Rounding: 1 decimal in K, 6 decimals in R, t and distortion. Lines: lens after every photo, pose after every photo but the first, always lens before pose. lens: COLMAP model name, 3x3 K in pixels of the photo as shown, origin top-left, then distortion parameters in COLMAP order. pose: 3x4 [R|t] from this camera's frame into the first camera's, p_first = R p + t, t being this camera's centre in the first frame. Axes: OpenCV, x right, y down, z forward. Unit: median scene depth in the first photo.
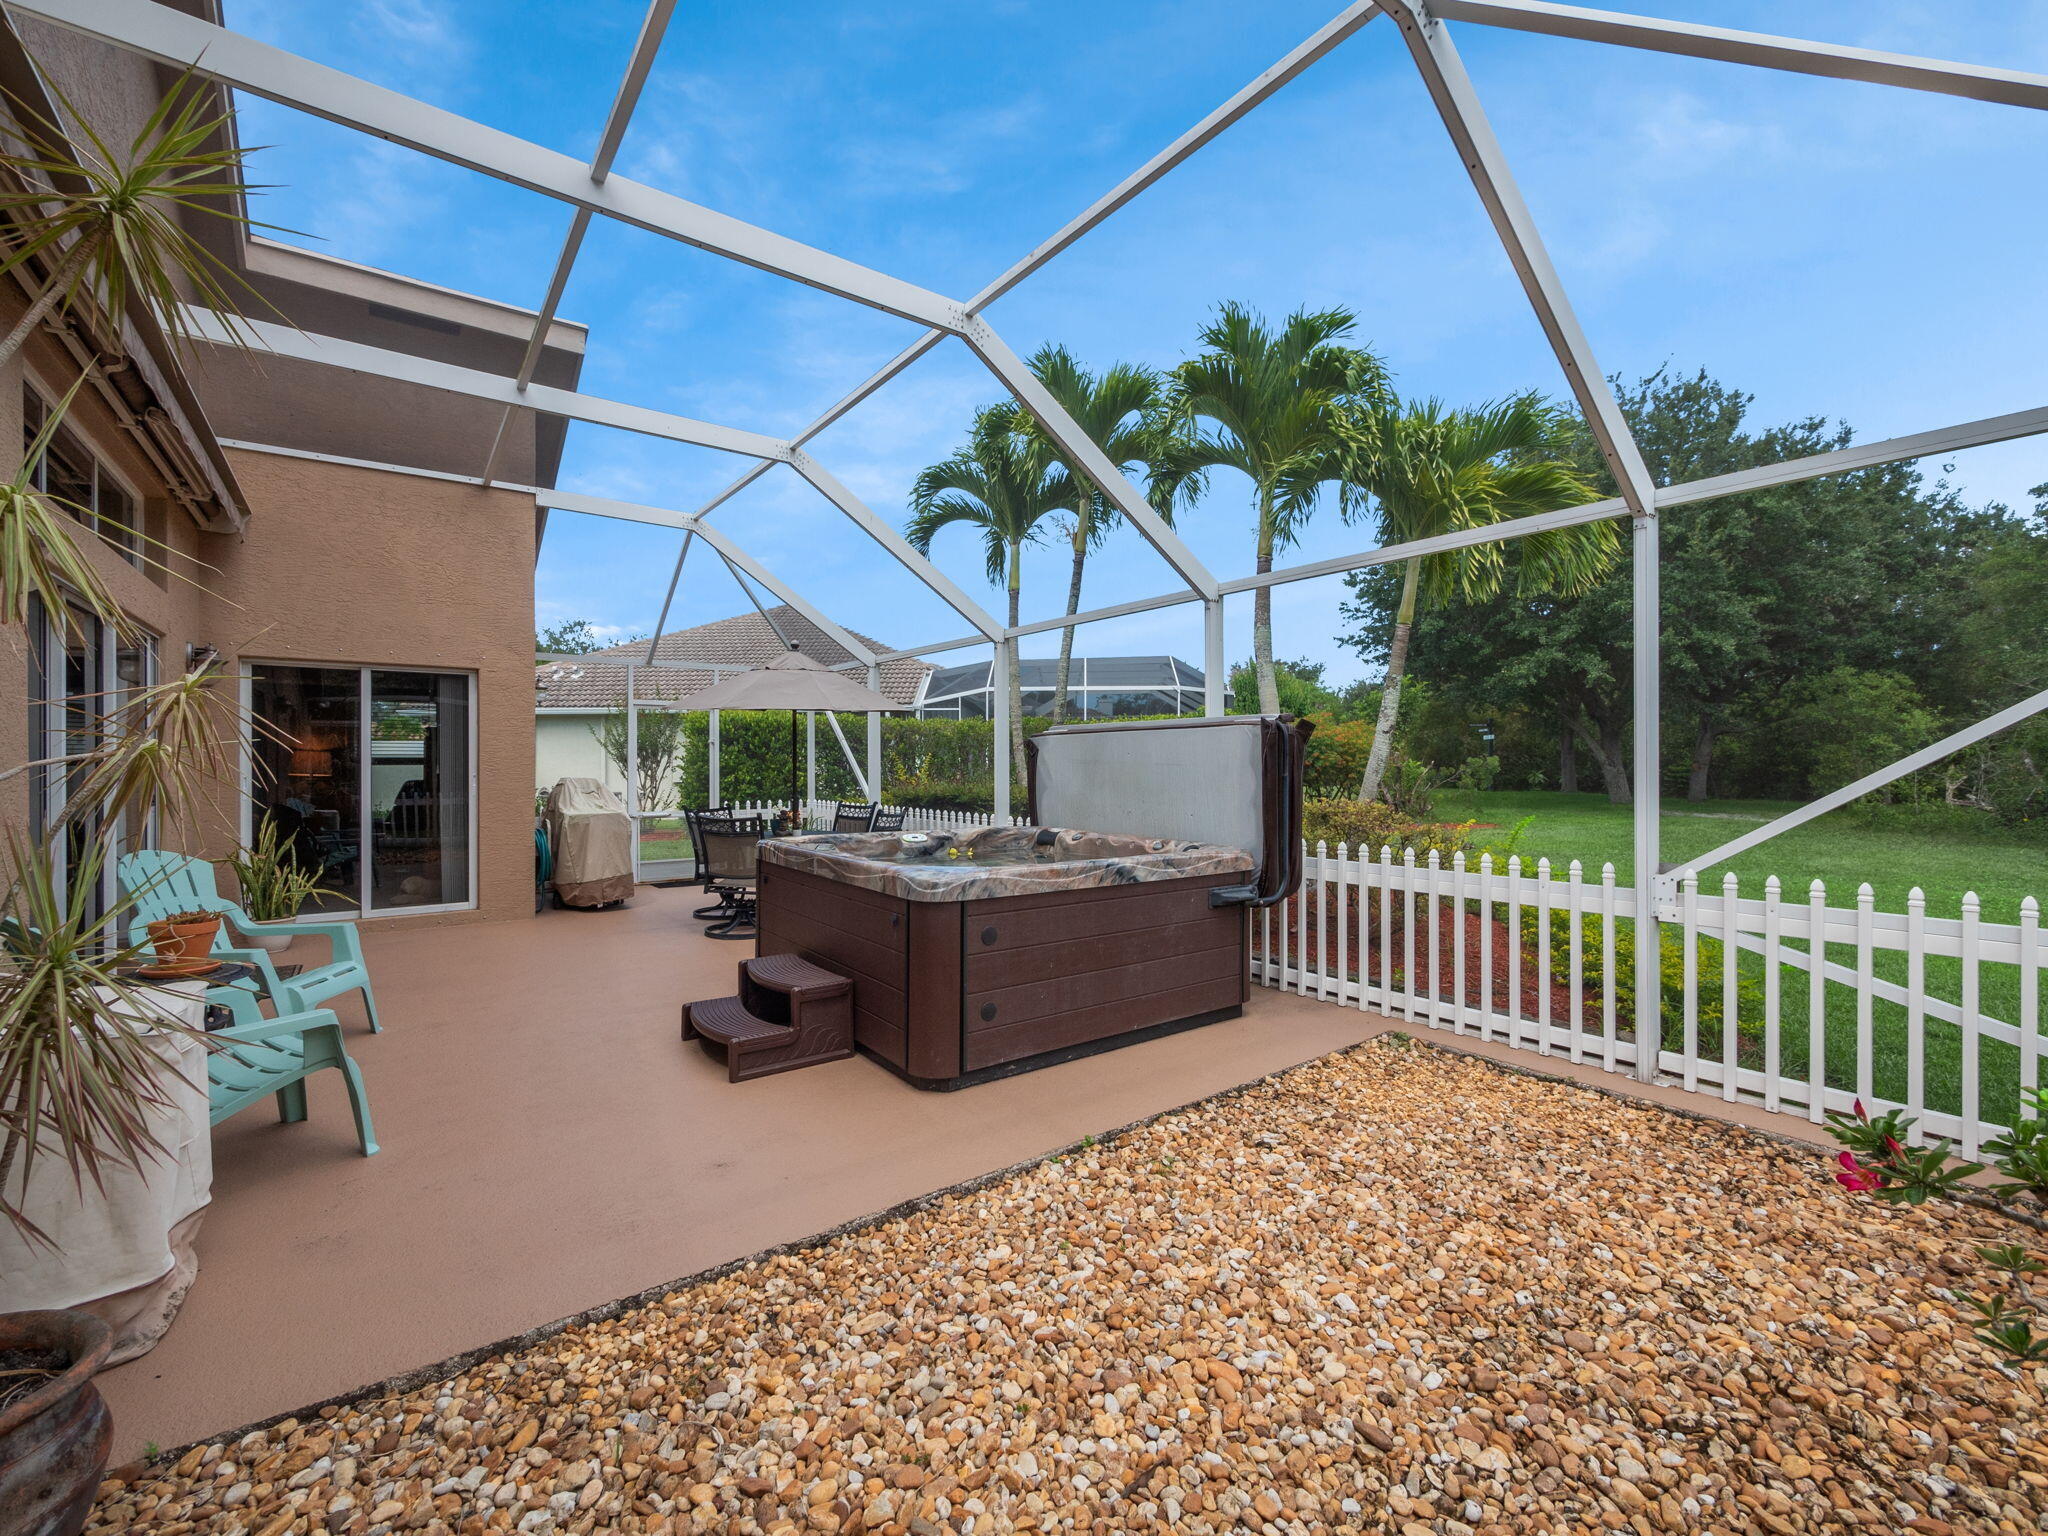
lens RADIAL K [[874.4, 0, 1020.5], [0, 874.4, 759.2], [0, 0, 1]] dist [-0.003804, -0.000292]
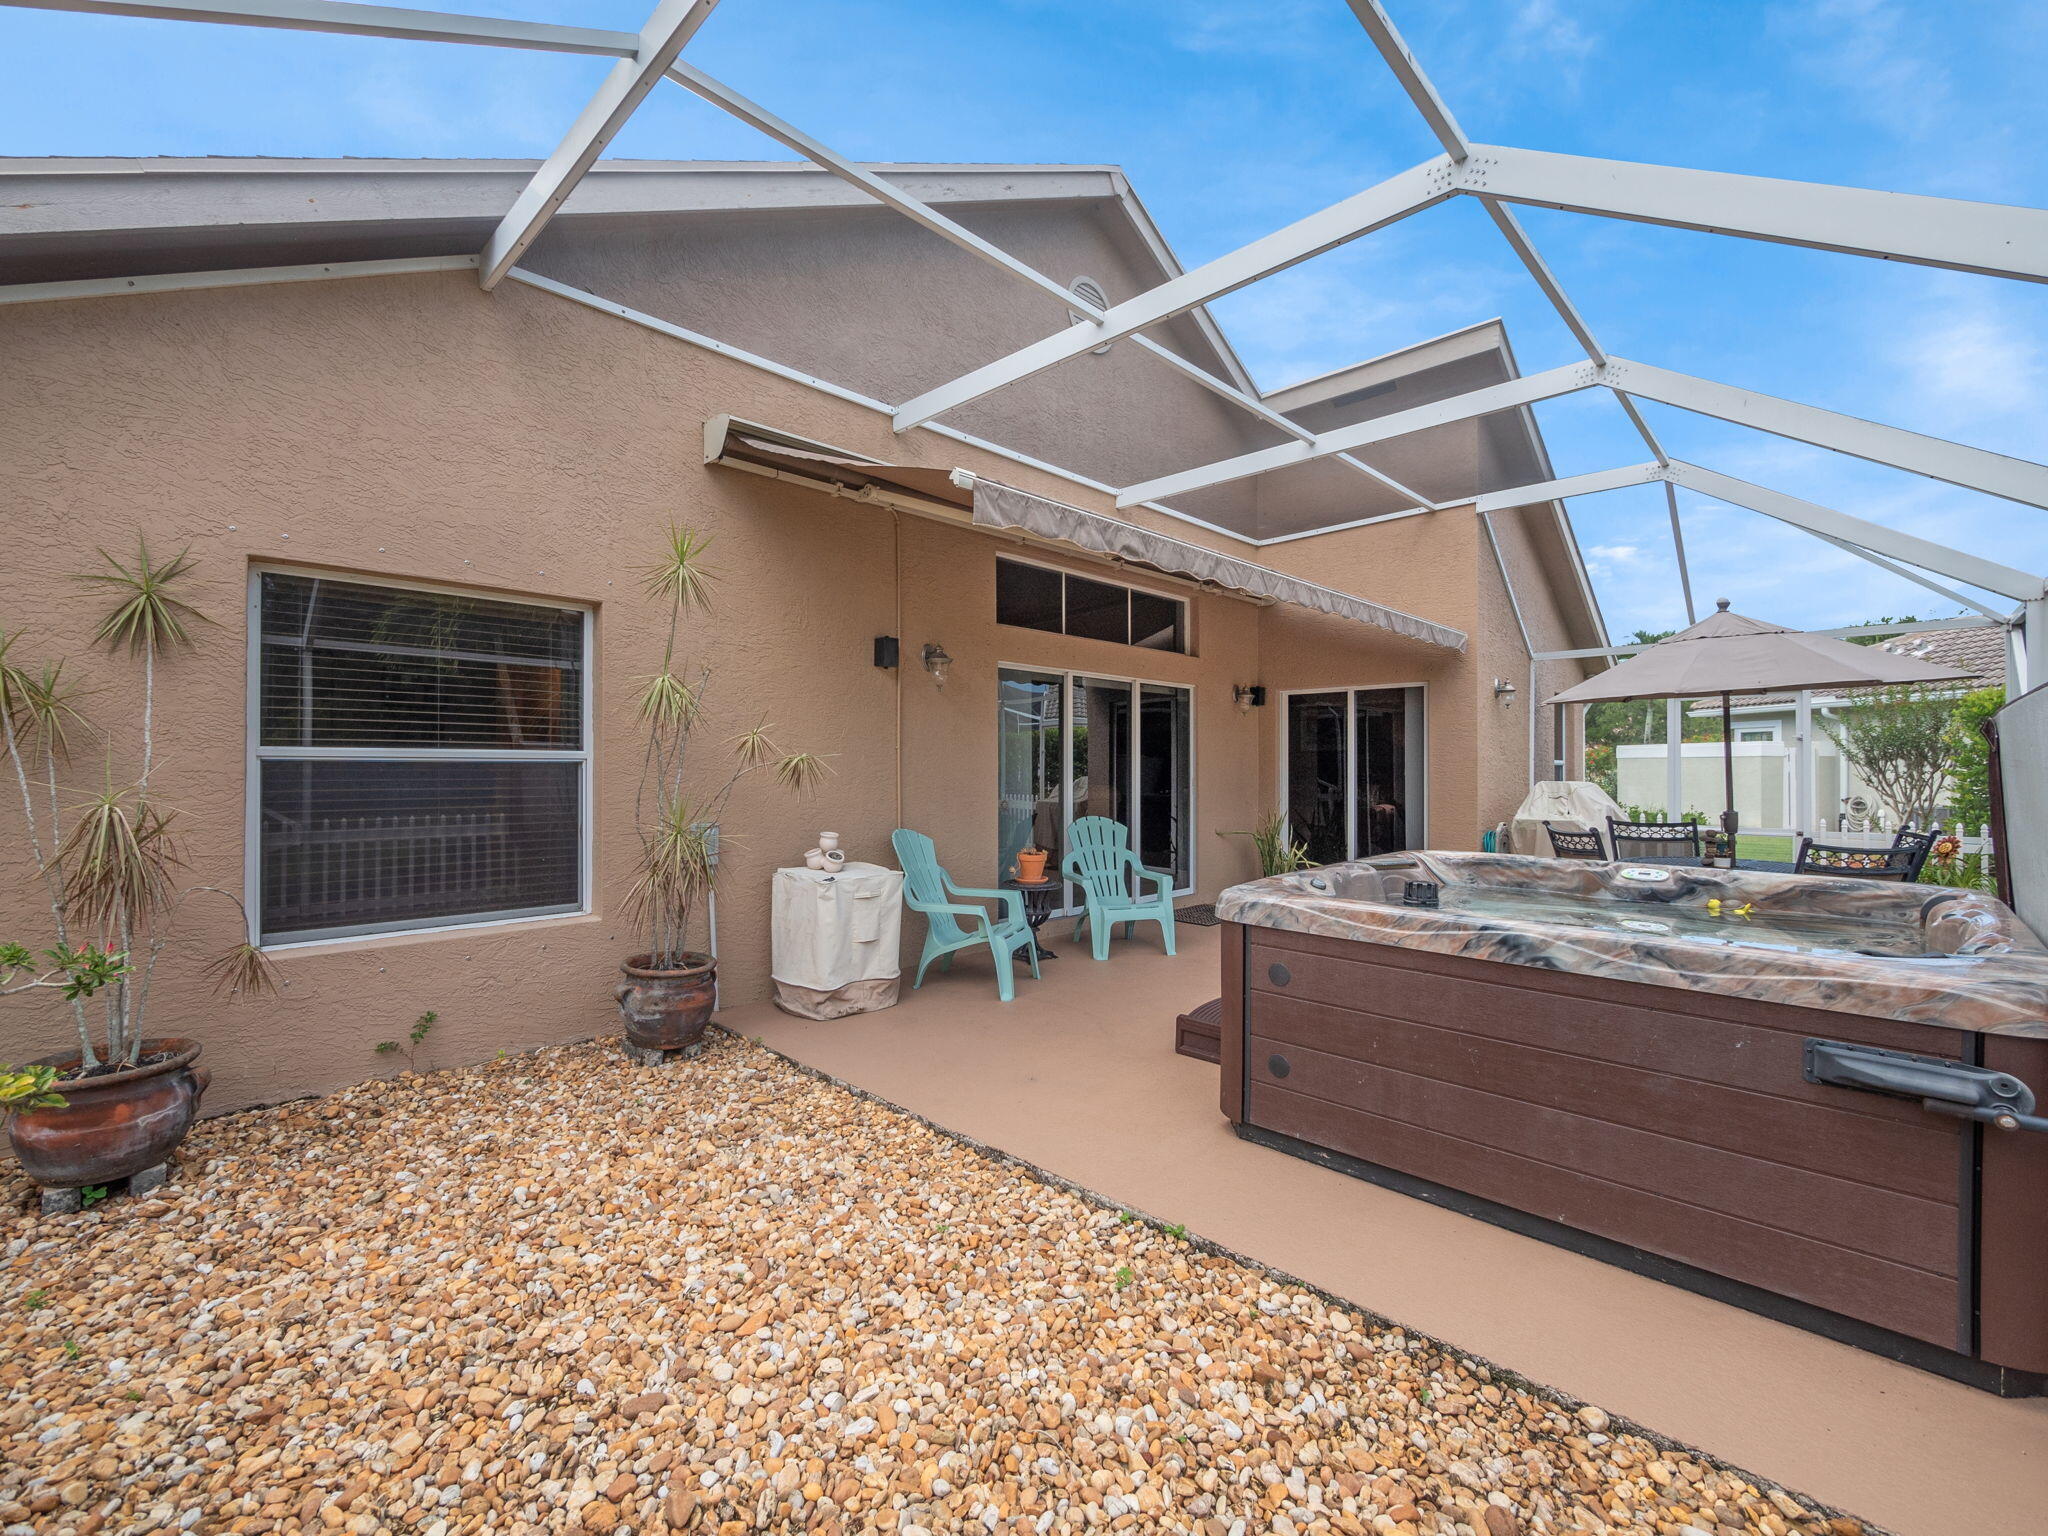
lens RADIAL K [[874.4, 0, 1016.9], [0, 874.4, 774.2], [0, 0, 1]] dist [-0.003804, -0.000292]
pose [[0.141885, 0.006335, -0.989863, 0.739592], [0.004801, 0.999963, 0.007088, 0.006709], [0.989871, -0.005758, 0.141850, 0.640999]]
